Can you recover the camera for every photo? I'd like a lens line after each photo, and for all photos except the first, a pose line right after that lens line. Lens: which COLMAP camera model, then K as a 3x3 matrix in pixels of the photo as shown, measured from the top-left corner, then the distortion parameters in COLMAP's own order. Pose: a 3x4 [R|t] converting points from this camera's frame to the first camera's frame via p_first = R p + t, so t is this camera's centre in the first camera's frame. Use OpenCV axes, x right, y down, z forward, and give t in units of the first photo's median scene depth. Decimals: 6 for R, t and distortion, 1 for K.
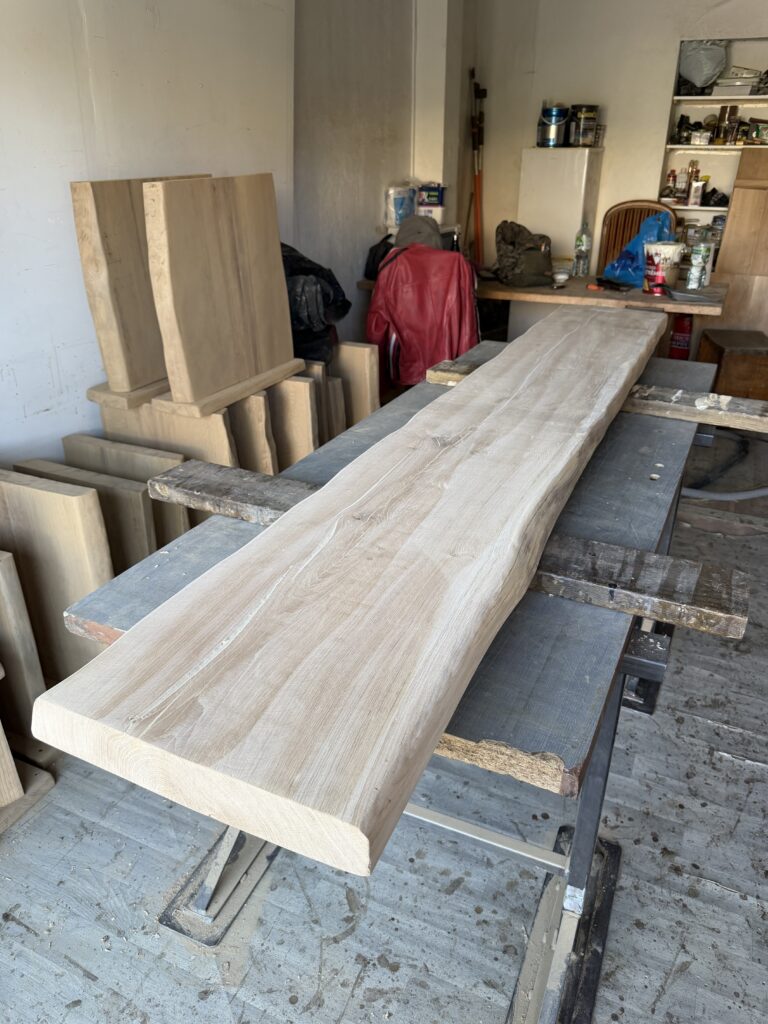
lens RADIAL K [[742.9, 0, 377.7], [0, 742.9, 510.7], [0, 0, 1]] dist [-0.002022, -0.010342]
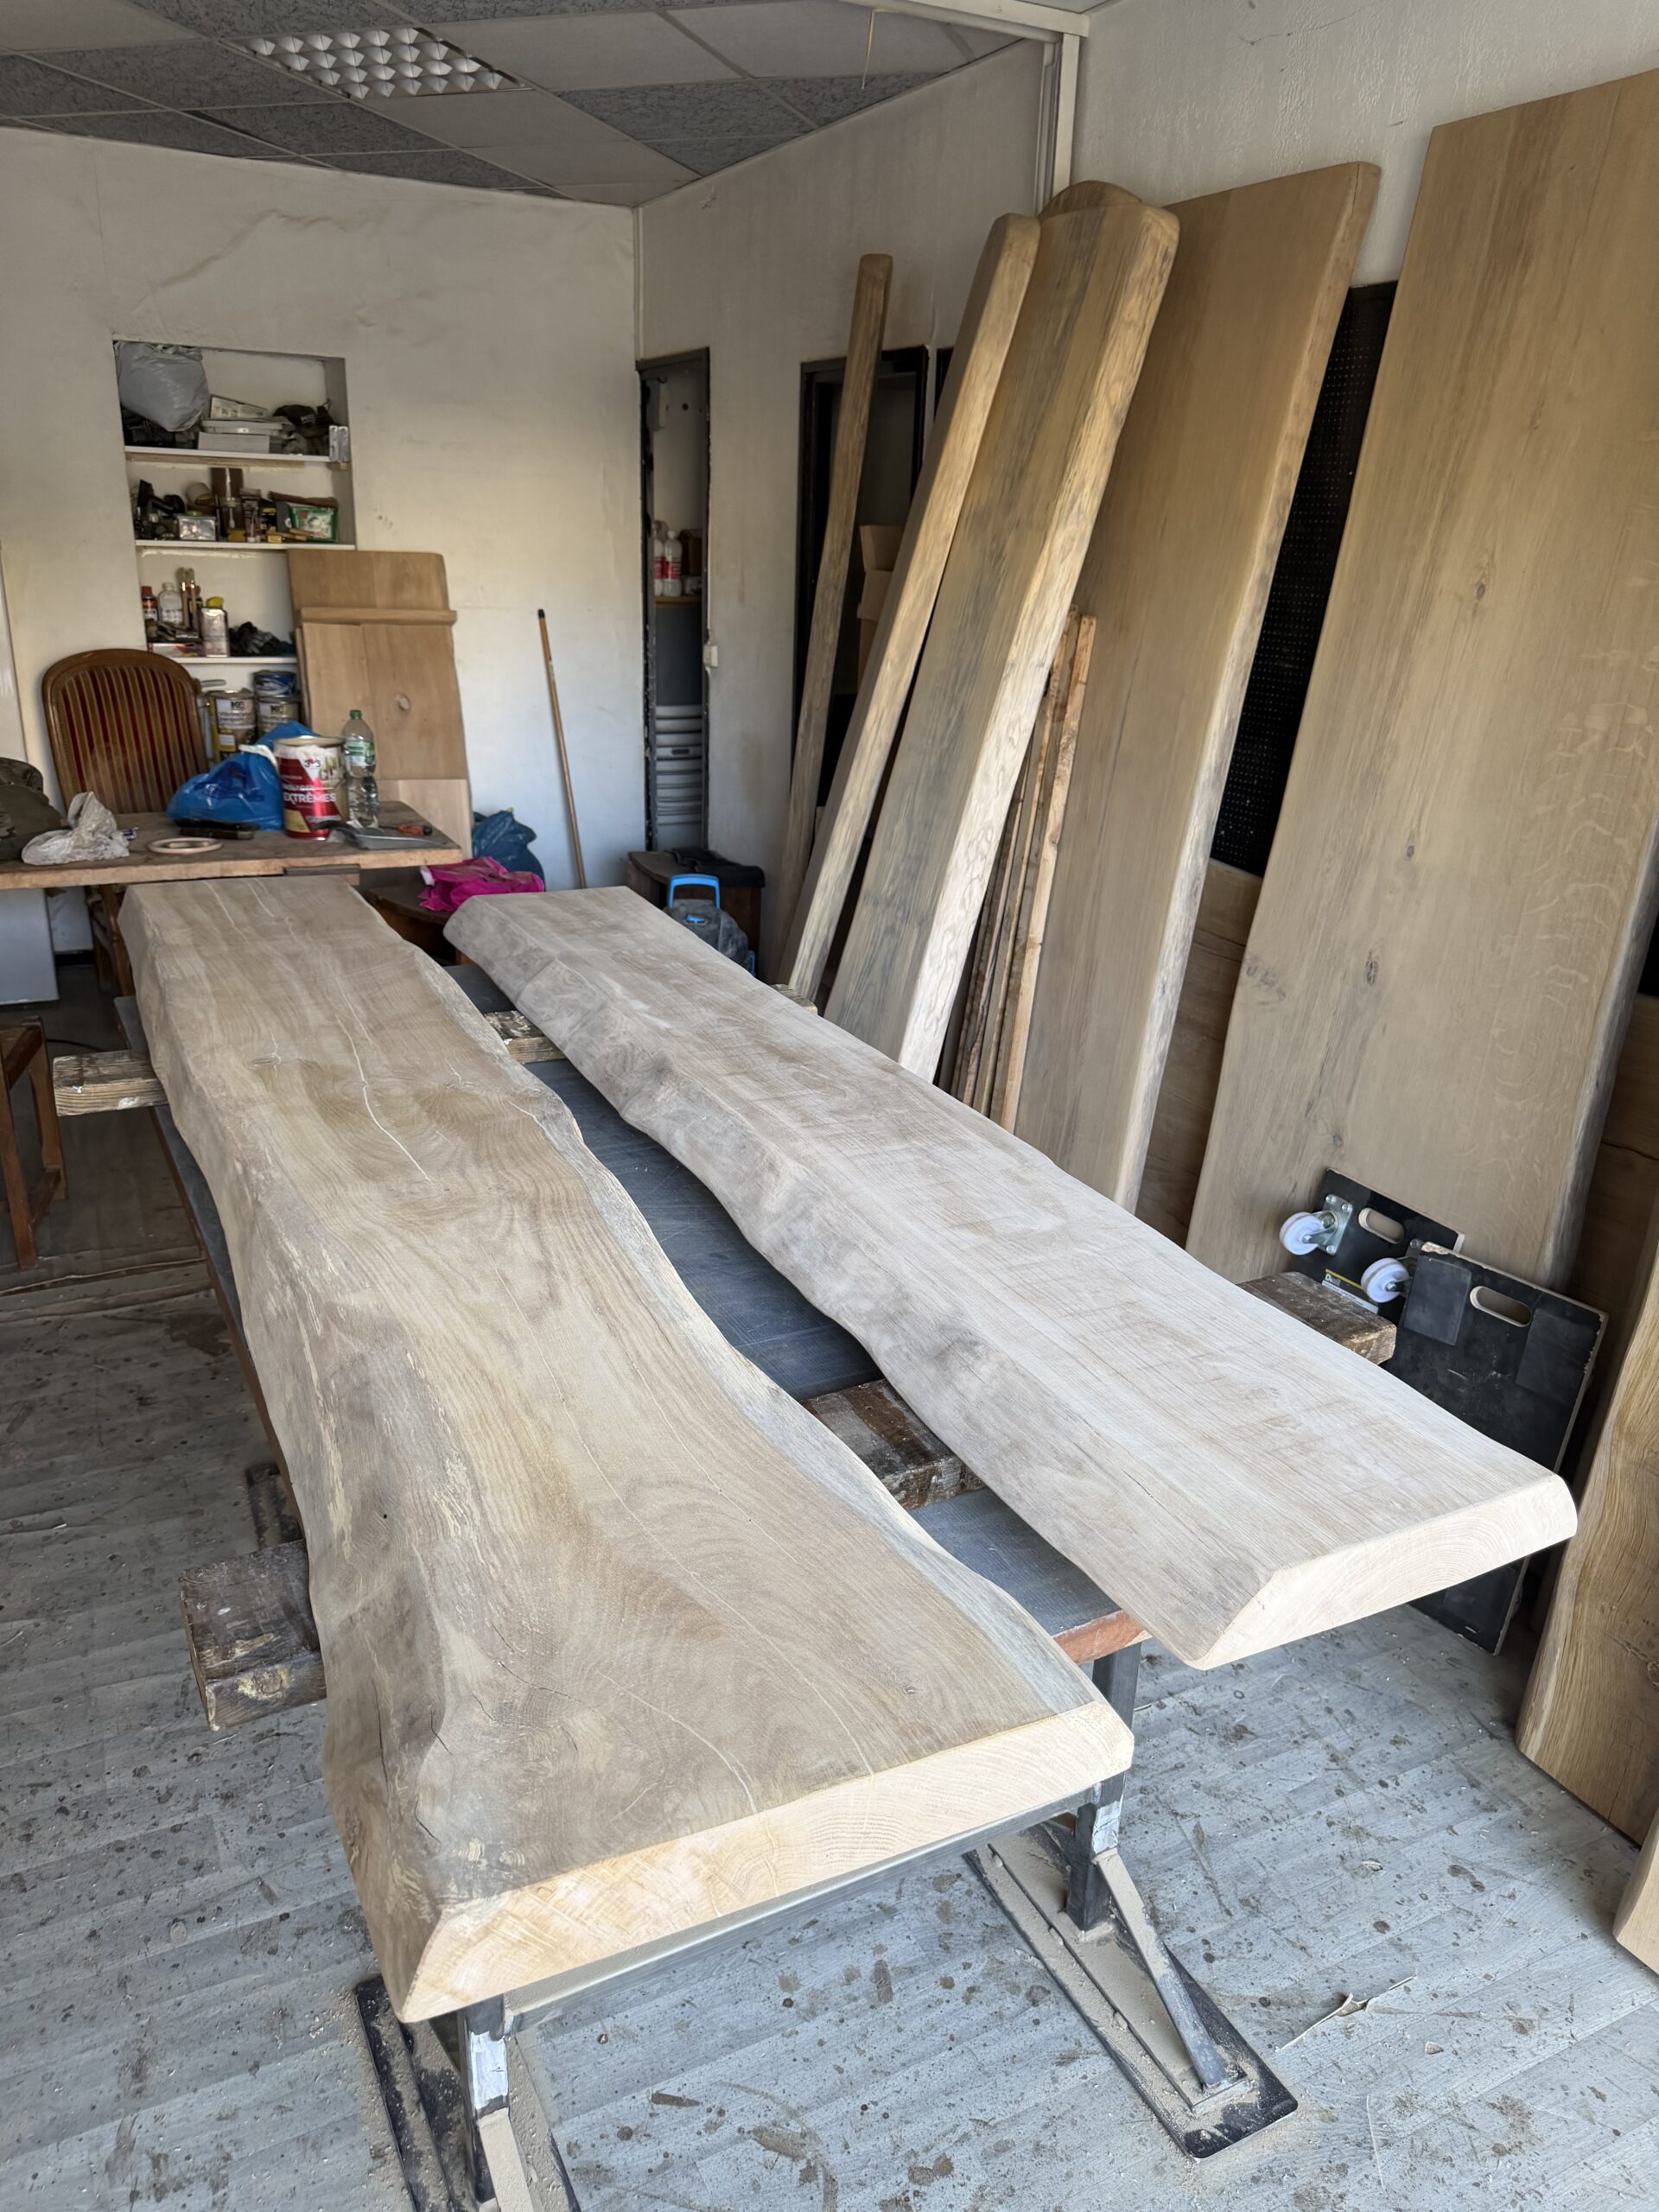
lens RADIAL K [[1604.8, 0, 815.9], [0, 1604.8, 1088.2], [0, 0, 1]] dist [-0.002022, -0.010342]
pose [[0.619963, -0.241863, 0.746423, -0.577336], [0.318286, 0.947041, 0.042508, -0.144543], [-0.717175, 0.211223, 0.664113, 0.140268]]
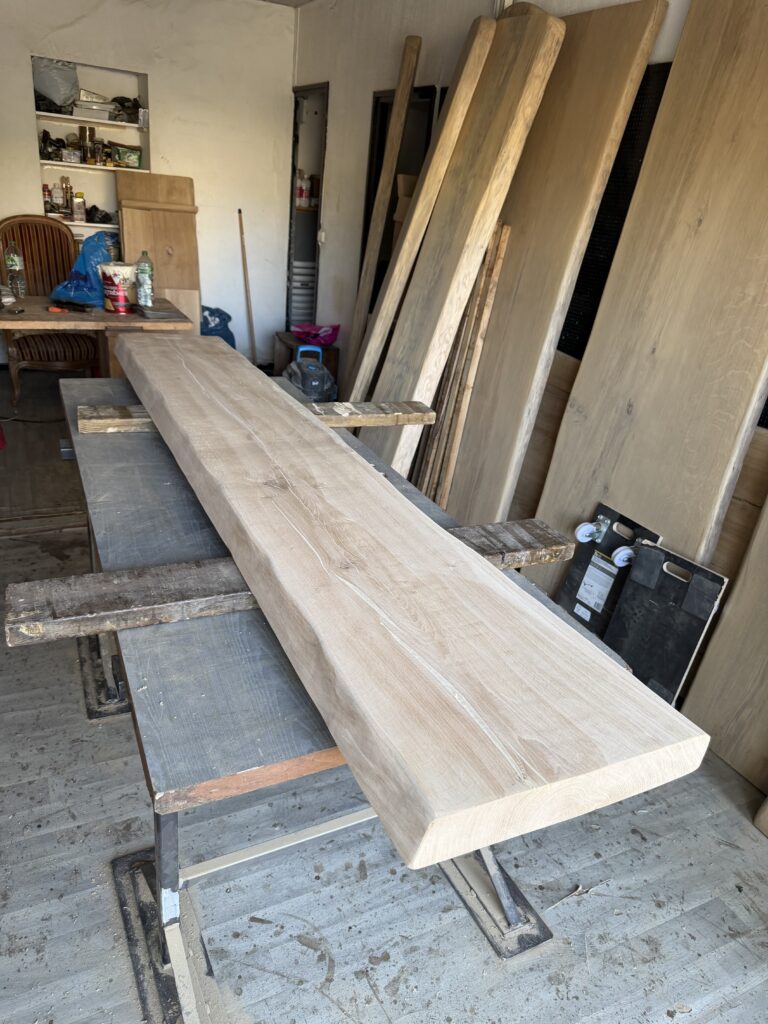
lens RADIAL K [[742.9, 0, 378.0], [0, 742.9, 518.1], [0, 0, 1]] dist [-0.002022, -0.010342]
pose [[0.618298, -0.267197, 0.739130, -0.525538], [0.259836, 0.957049, 0.128617, -0.125745], [-0.741750, 0.112529, 0.661169, 0.178488]]
